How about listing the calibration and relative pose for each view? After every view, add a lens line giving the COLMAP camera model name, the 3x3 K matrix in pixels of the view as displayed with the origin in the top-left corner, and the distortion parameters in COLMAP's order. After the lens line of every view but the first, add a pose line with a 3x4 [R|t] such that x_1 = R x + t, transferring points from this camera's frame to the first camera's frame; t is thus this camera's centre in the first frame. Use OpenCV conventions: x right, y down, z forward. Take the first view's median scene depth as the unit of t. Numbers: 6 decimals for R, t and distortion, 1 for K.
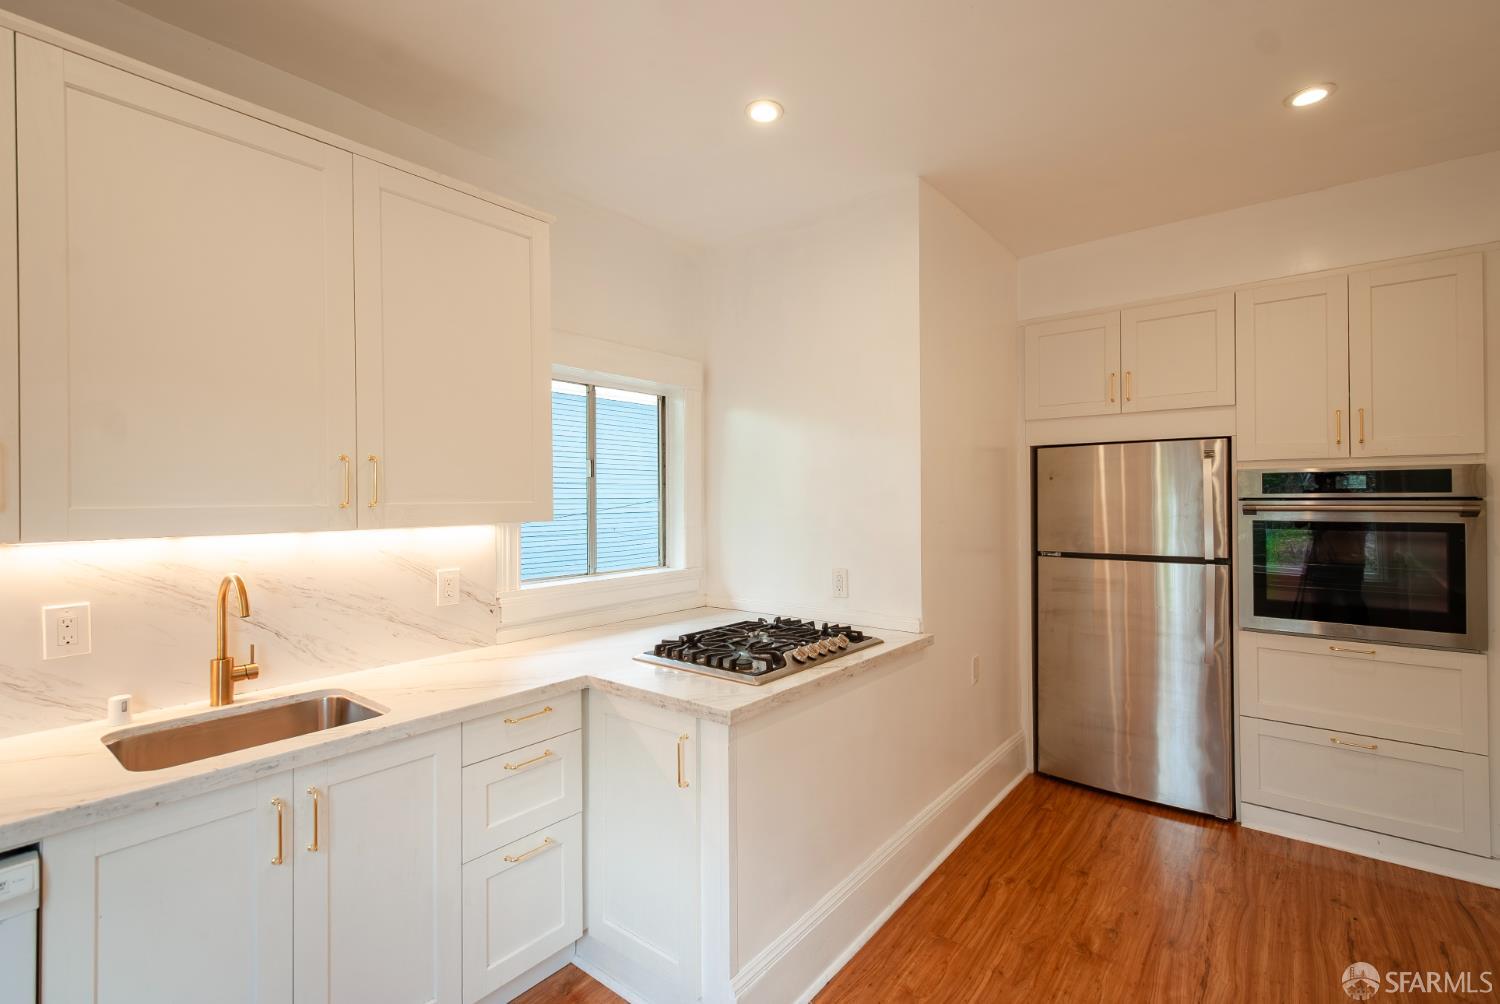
lens RADIAL K [[651.3, 0, 750.0], [0, 651.3, 502.0], [0, 0, 1]] dist [0.010338, -0.006858]
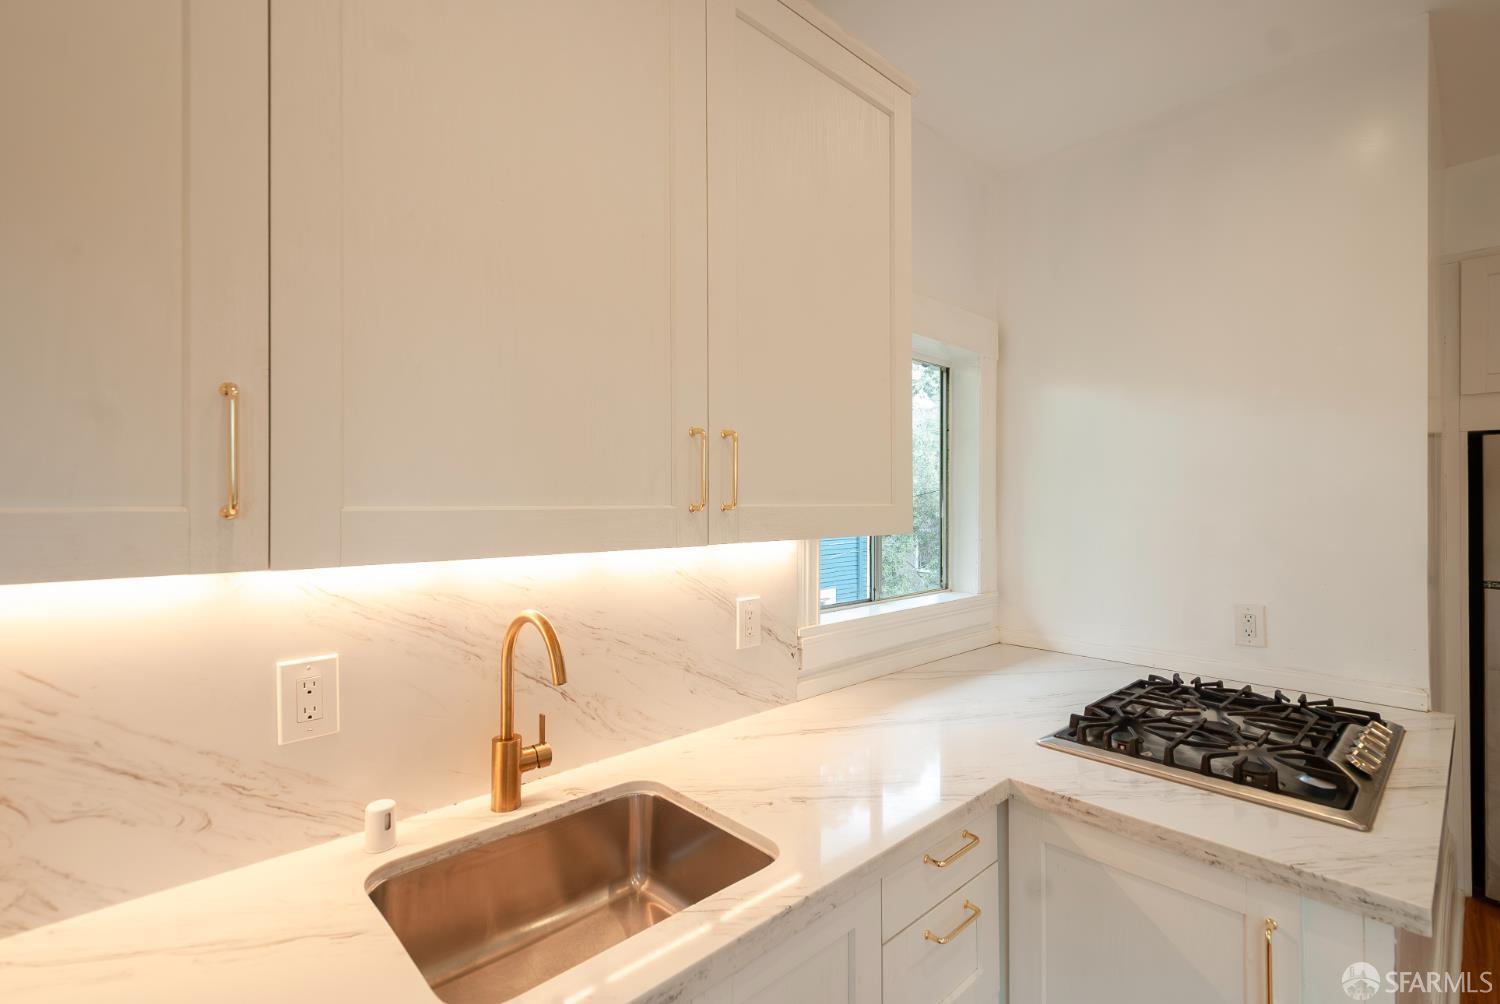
lens RADIAL K [[663.0, 0, 754.0], [0, 663.0, 508.1], [0, 0, 1]] dist [0.004746, -0.000086]
pose [[0.989868, 0.011400, -0.141534, -0.452194], [-0.010775, 0.999929, 0.005181, 0.002117], [0.141583, -0.003604, 0.989920, 0.360811]]
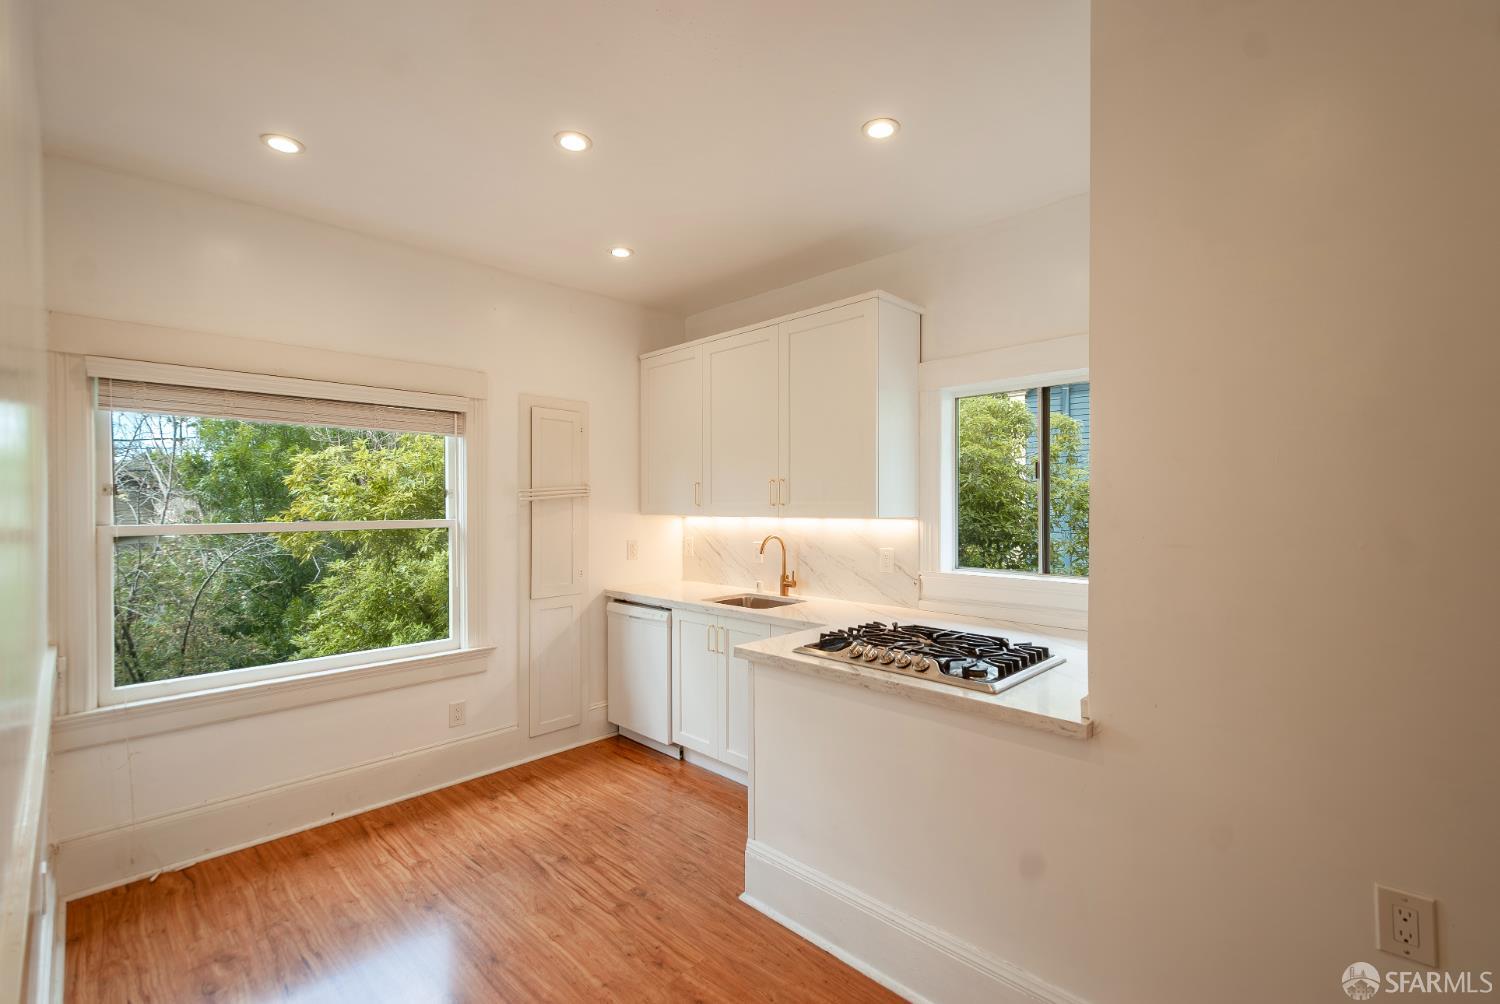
lens RADIAL K [[663.0, 0, 754.0], [0, 663.0, 508.1], [0, 0, 1]] dist [0.004746, -0.000086]
pose [[-0.103116, 0.017129, -0.994522, 1.324209], [0.007524, 0.999837, 0.016441, -0.015993], [0.994641, -0.005787, -0.103228, 1.093388]]
